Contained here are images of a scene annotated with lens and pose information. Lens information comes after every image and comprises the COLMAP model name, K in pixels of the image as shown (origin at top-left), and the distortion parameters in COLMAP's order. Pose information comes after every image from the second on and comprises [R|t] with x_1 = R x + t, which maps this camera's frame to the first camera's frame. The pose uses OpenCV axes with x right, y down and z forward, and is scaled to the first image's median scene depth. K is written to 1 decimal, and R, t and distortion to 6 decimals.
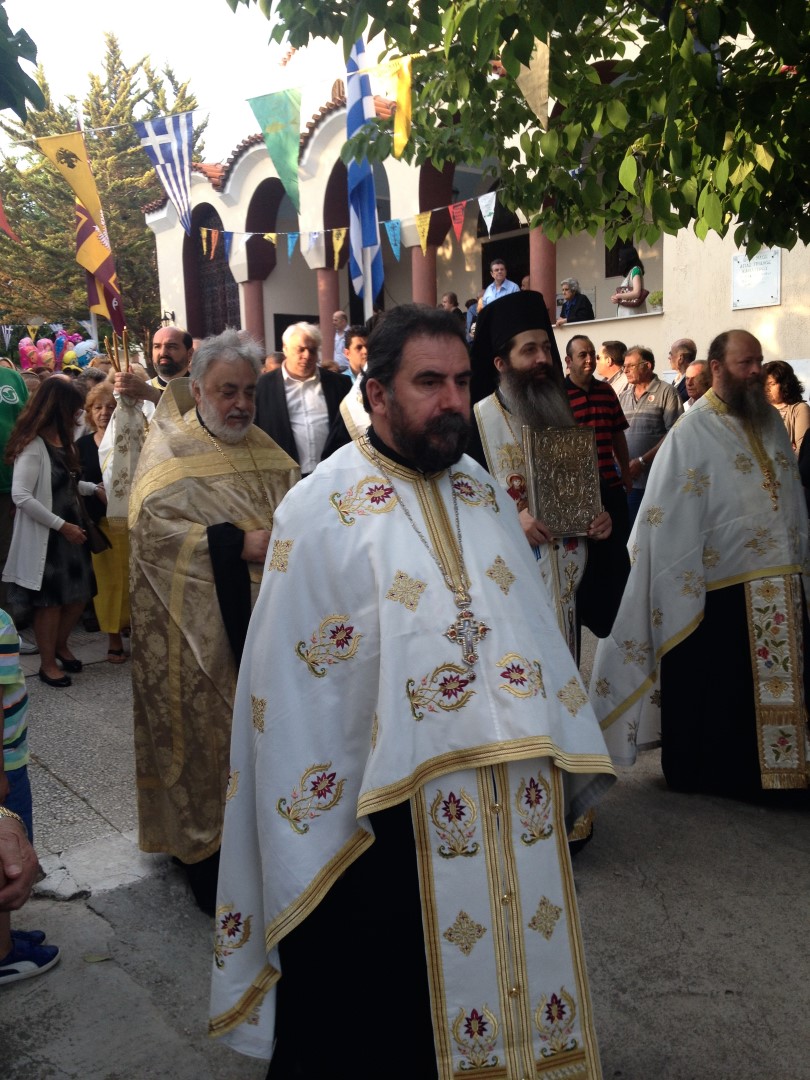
lens RADIAL K [[1119.9, 0, 405.0], [0, 1119.9, 540.0], [0, 0, 1]] dist [0.018886, 0.026498]
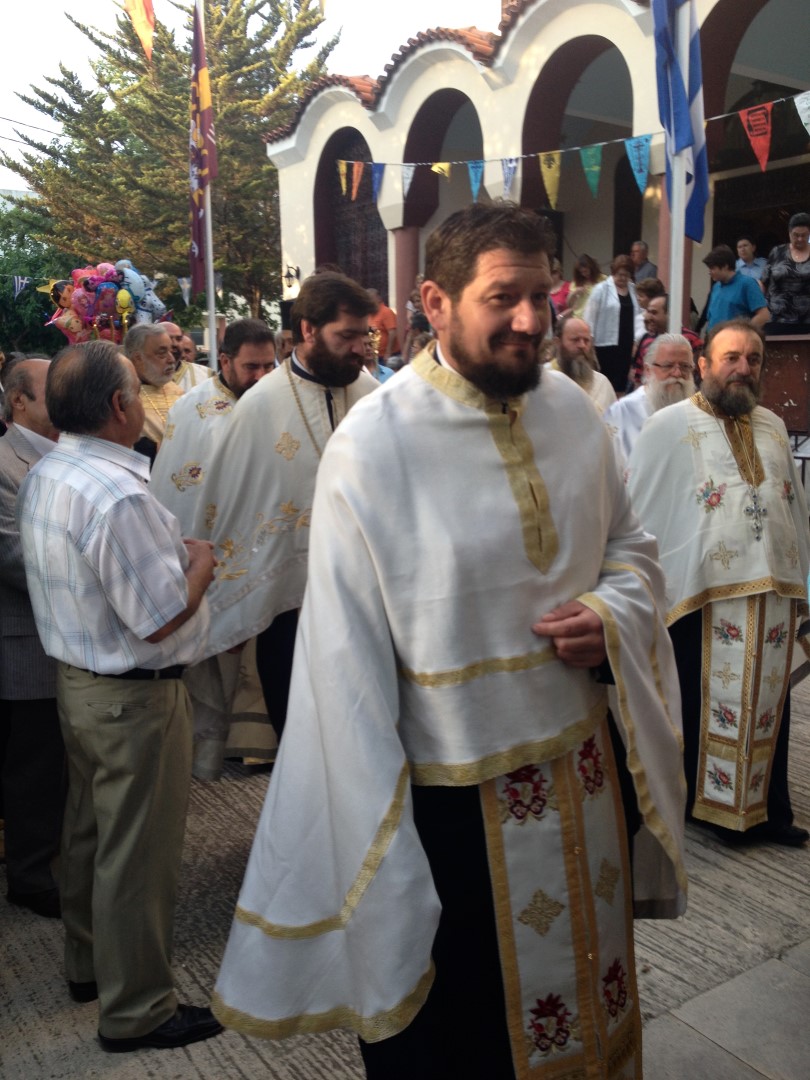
lens RADIAL K [[1097.8, 0, 435.9], [0, 1097.8, 564.7], [0, 0, 1]] dist [0.007637, -0.037587]
pose [[0.999400, 0.026275, -0.022573, -0.093422], [-0.025145, 0.998484, 0.048970, -0.033280], [0.023826, -0.048373, 0.998545, 0.222234]]
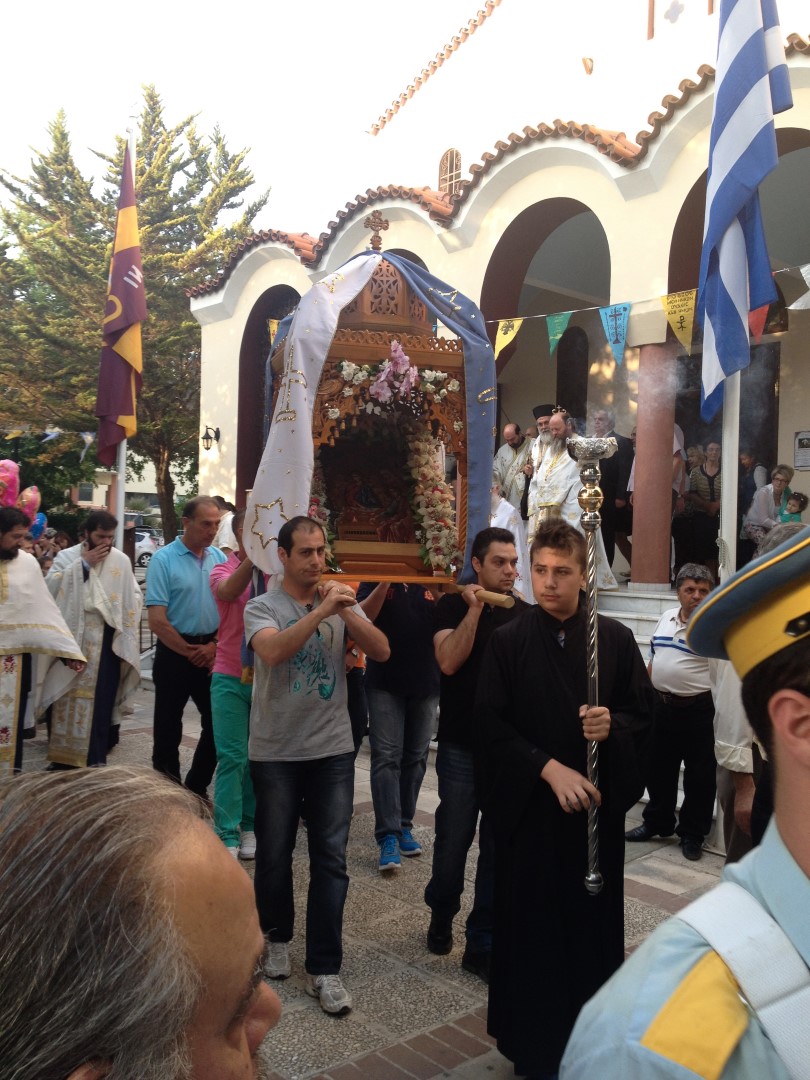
lens RADIAL K [[1101.3, 0, 406.6], [0, 1101.3, 494.7], [0, 0, 1]] dist [0.252272, -0.611667]
pose [[0.997458, 0.055362, 0.044858, -0.126054], [-0.047388, 0.985551, -0.162614, -0.052087], [-0.053213, 0.160075, 0.985670, 0.309305]]
